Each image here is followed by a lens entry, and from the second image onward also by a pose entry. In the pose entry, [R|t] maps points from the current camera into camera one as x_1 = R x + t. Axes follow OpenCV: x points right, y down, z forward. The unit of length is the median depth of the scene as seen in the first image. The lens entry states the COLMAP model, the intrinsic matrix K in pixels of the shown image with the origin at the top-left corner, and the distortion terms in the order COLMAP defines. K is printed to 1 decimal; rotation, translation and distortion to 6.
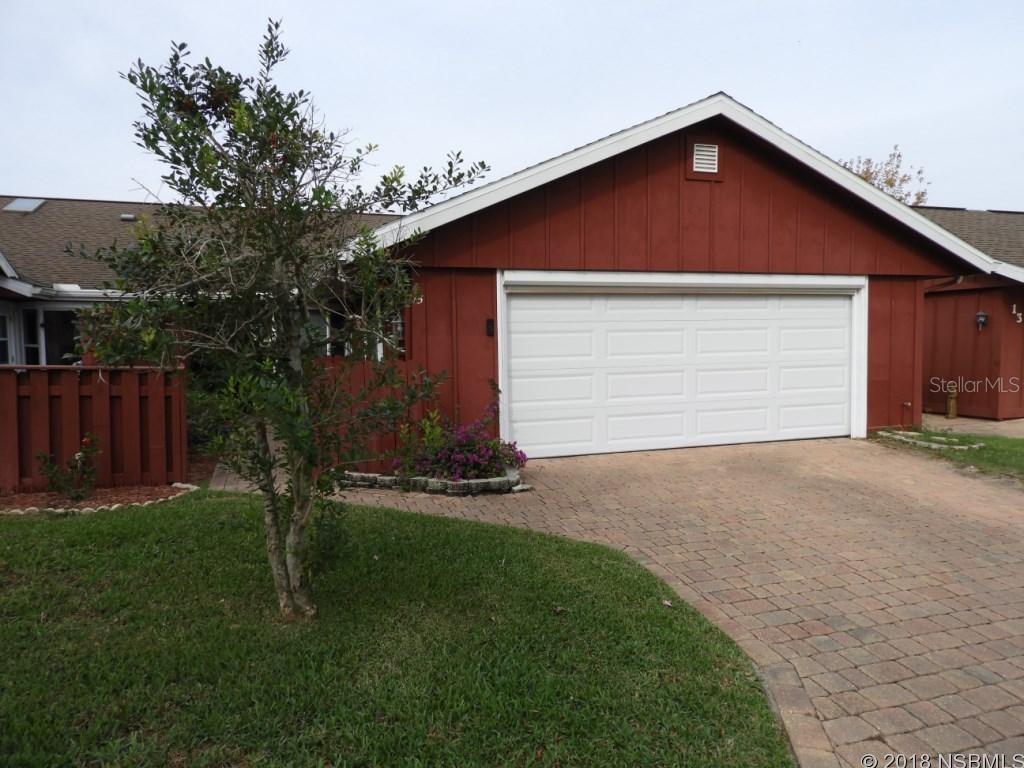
lens RADIAL K [[717.6, 0, 512.9], [0, 717.6, 382.7], [0, 0, 1]] dist [-0.005347, 0.005328]
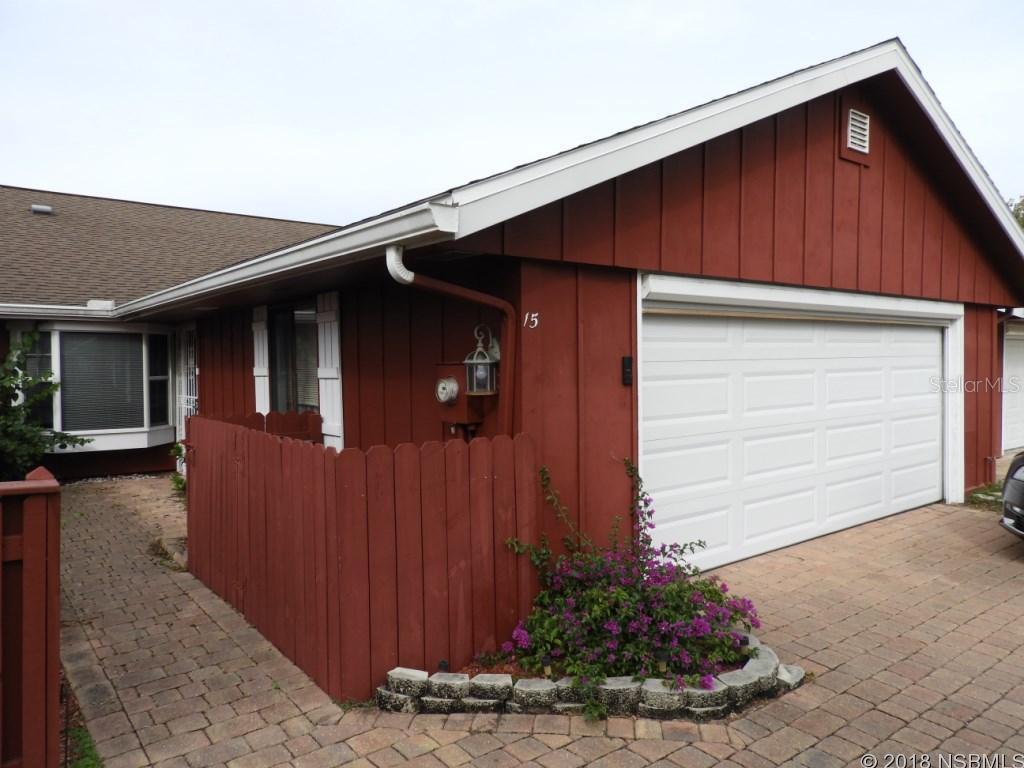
lens RADIAL K [[717.6, 0, 512.4], [0, 717.6, 380.9], [0, 0, 1]] dist [-0.005347, 0.005328]
pose [[0.942551, -0.006581, 0.333999, -0.305326], [0.020806, 0.999021, -0.039033, -0.047000], [-0.333415, 0.043739, 0.941765, 0.472888]]
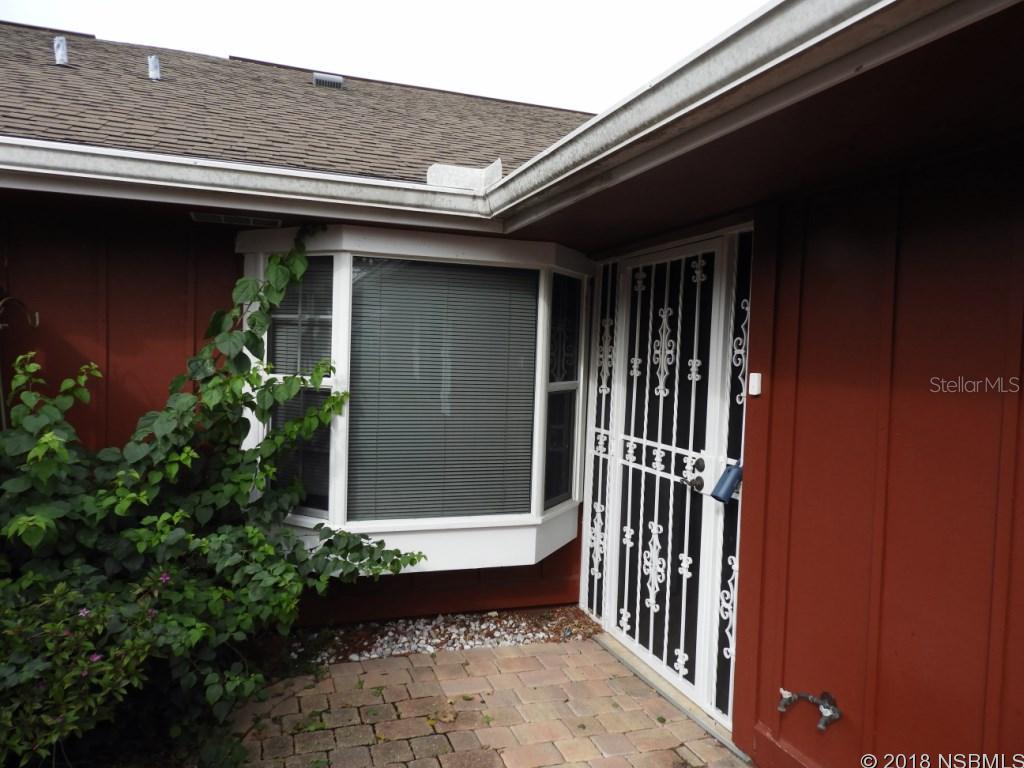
lens RADIAL K [[717.6, 0, 511.9], [0, 717.6, 384.8], [0, 0, 1]] dist [-0.005347, 0.005328]
pose [[0.999075, 0.039638, 0.016677, -0.366250], [-0.039331, 0.999057, -0.018385, -0.063869], [-0.017390, 0.017712, 0.999692, 0.732594]]
